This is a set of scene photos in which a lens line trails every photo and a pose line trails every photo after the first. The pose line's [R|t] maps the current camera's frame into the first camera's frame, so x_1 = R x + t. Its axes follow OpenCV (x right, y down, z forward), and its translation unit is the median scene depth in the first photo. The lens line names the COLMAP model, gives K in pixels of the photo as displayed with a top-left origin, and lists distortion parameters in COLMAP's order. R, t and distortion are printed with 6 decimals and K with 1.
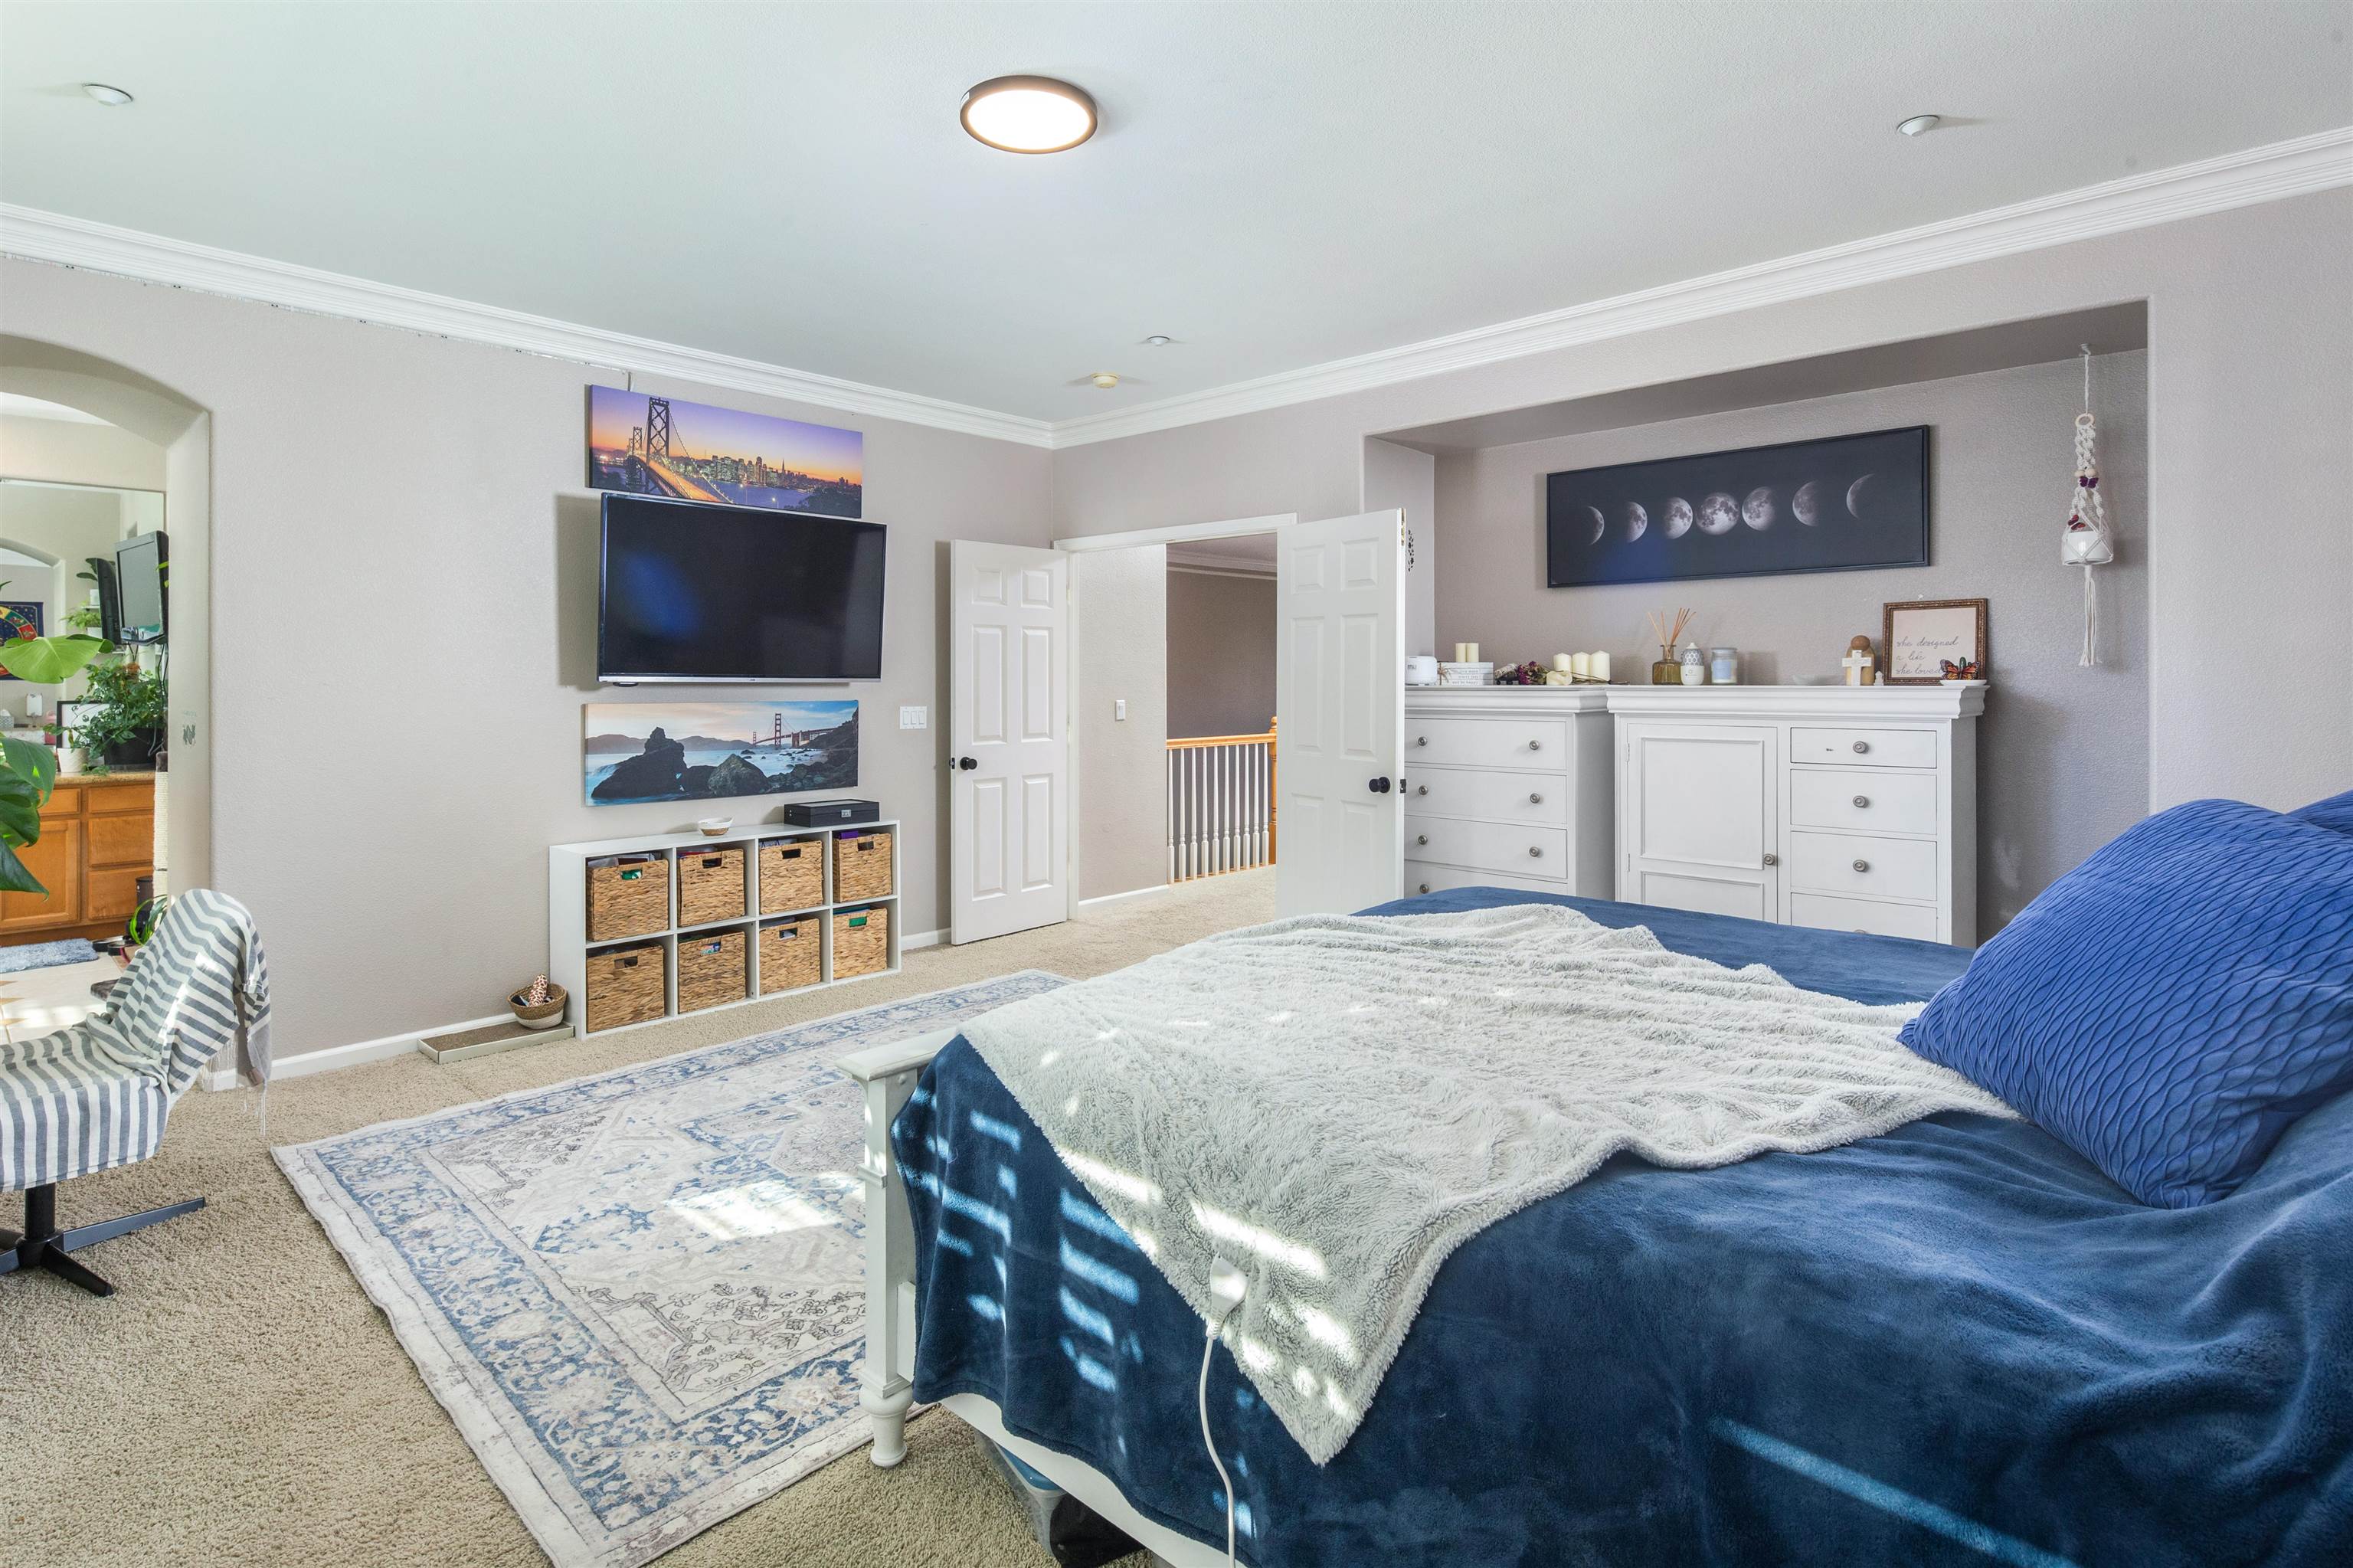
lens RADIAL K [[1154.6, 0, 1183.8], [0, 1154.6, 673.8], [0, 0, 1]] dist [0.011237, -0.004280]
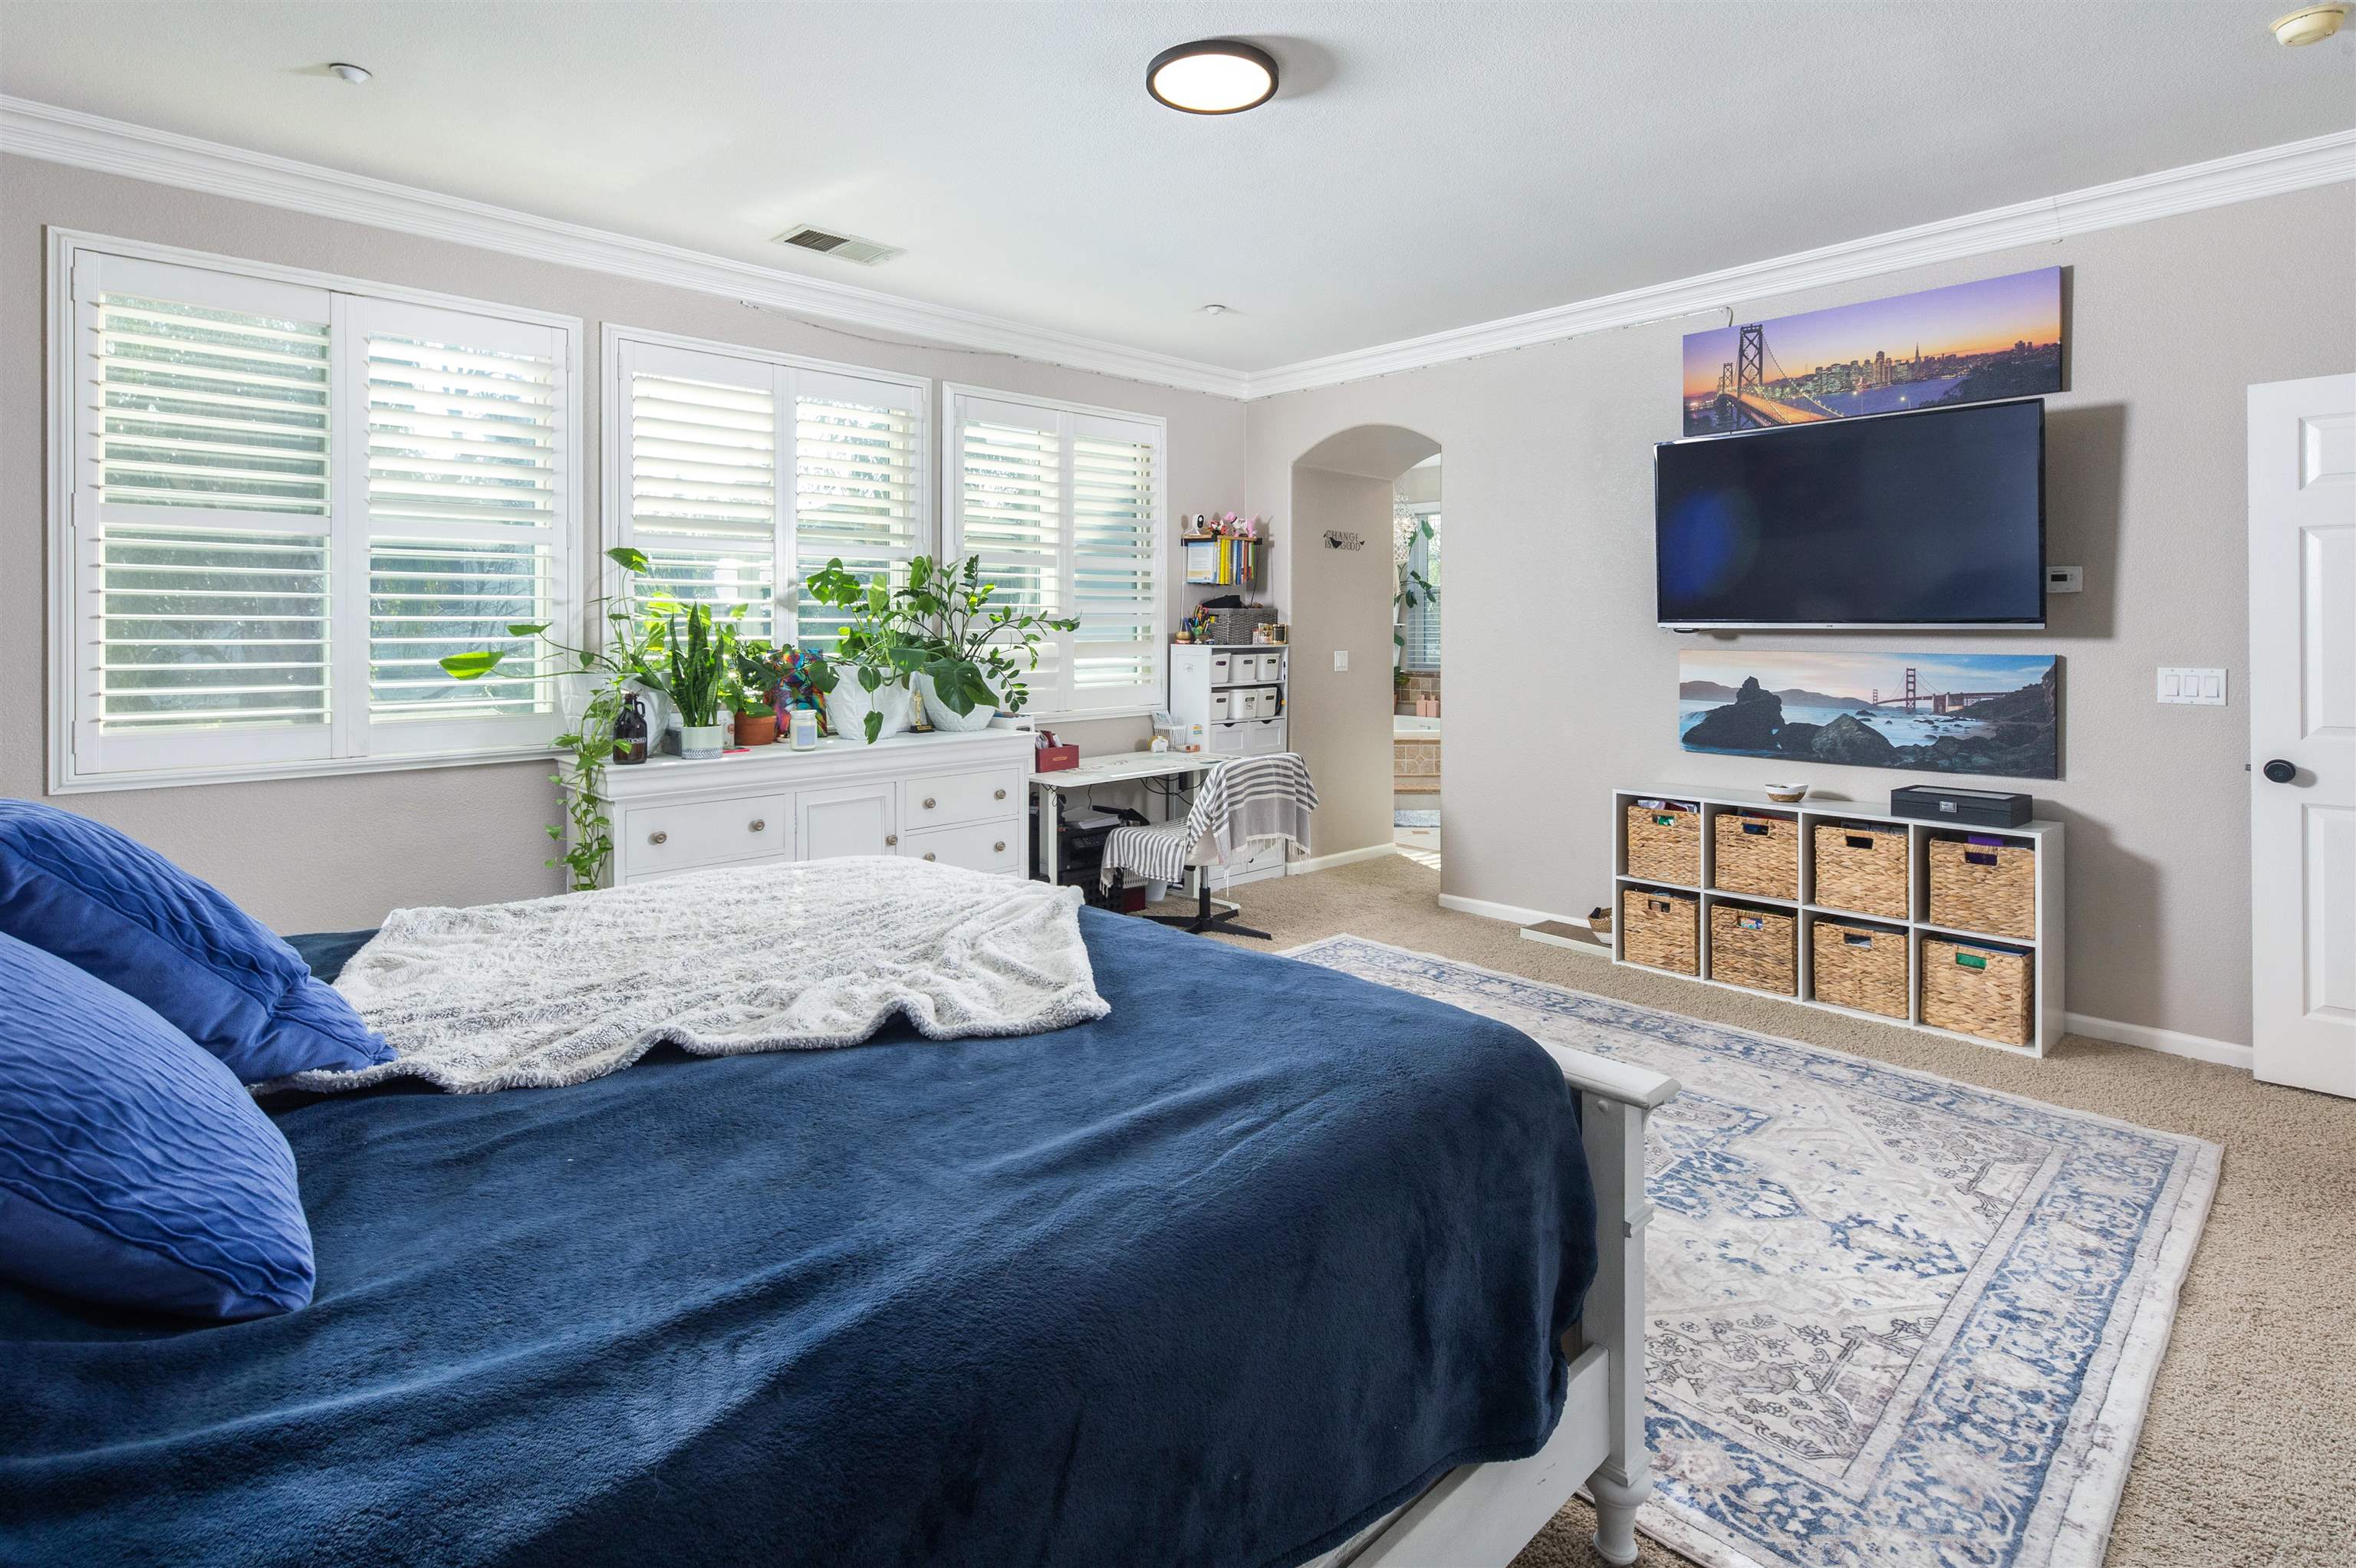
lens RADIAL K [[1155.9, 0, 1170.5], [0, 1155.9, 623.3], [0, 0, 1]] dist [0.011237, -0.004280]
pose [[-0.070760, -0.004737, -0.997482, 0.513453], [0.005925, 0.999969, -0.005169, 0.005148], [0.997476, -0.006276, -0.070729, 0.597775]]
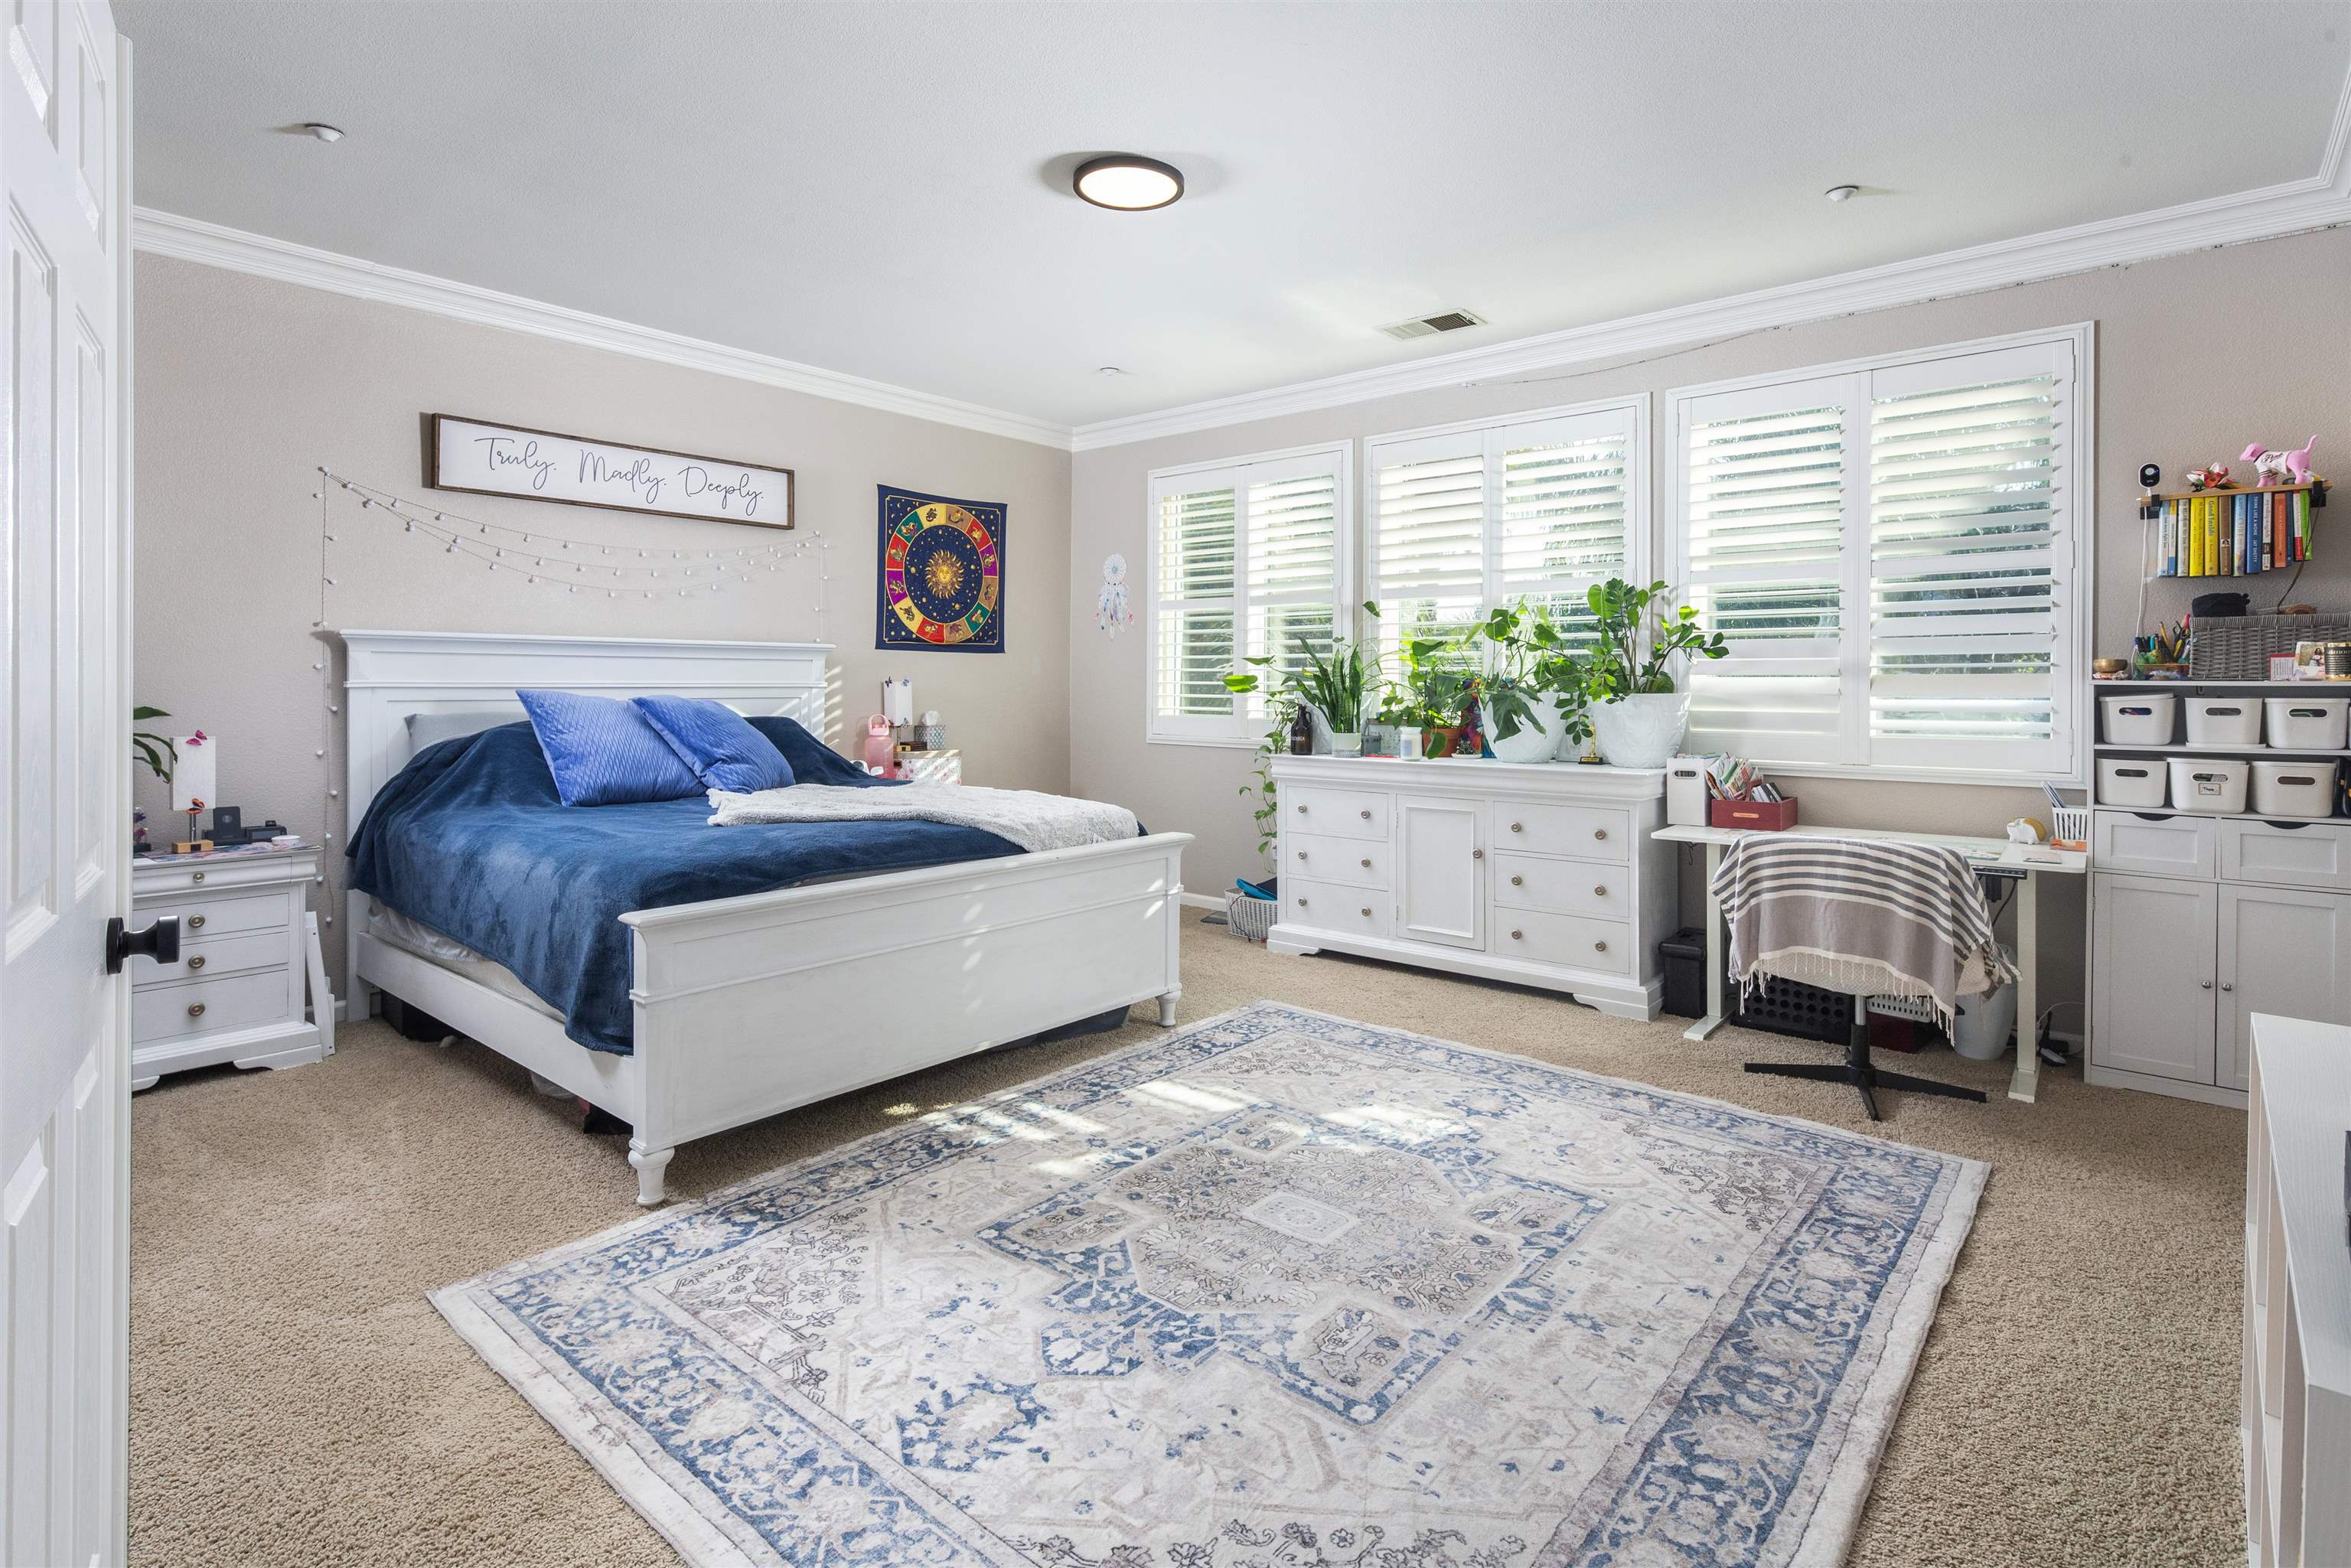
lens RADIAL K [[1153.5, 0, 1165.8], [0, 1153.5, 683.2], [0, 0, 1]] dist [0.011237, -0.004280]
pose [[-0.999704, -0.005488, -0.023709, -0.083534], [-0.005376, 0.999974, -0.004784, 0.030628], [0.023735, -0.004655, -0.999707, 1.279835]]
